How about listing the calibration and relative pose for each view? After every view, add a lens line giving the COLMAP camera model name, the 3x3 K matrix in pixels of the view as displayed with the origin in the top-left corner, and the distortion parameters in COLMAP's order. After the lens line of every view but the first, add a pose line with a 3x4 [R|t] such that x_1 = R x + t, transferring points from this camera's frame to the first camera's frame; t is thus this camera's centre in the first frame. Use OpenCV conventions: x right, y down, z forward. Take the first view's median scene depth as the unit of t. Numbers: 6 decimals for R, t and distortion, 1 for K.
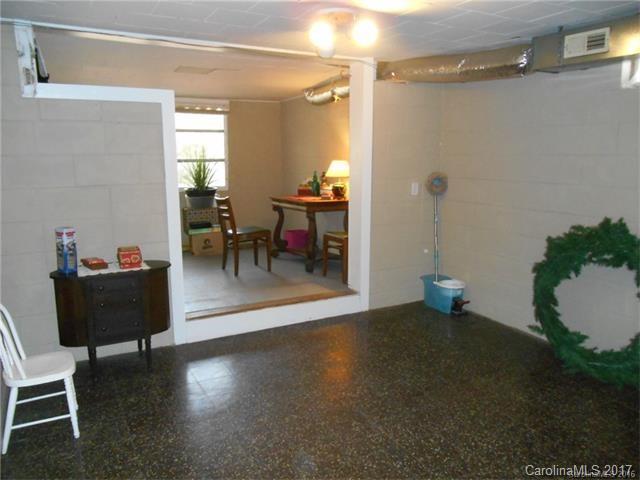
lens RADIAL K [[494.7, 0, 314.3], [0, 494.7, 242.1], [0, 0, 1]] dist [-0.032912, -0.003572]
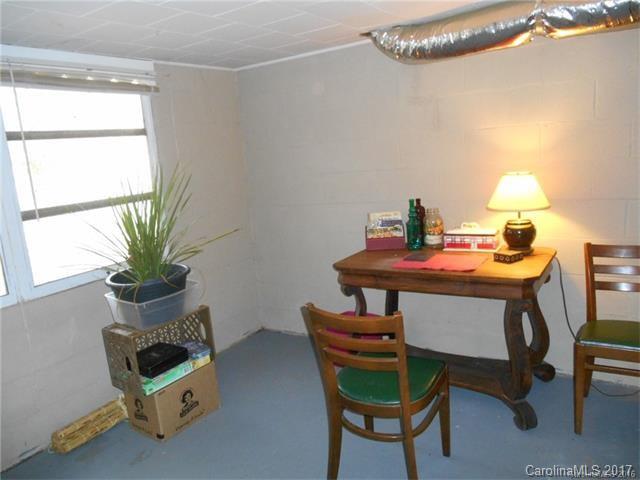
lens RADIAL K [[494.7, 0, 314.3], [0, 494.7, 242.1], [0, 0, 1]] dist [-0.032912, -0.003572]
pose [[0.877095, -0.133959, 0.461259, -0.275537], [0.152059, 0.988369, -0.002102, -0.103111], [-0.455612, 0.071982, 0.887263, 0.551948]]
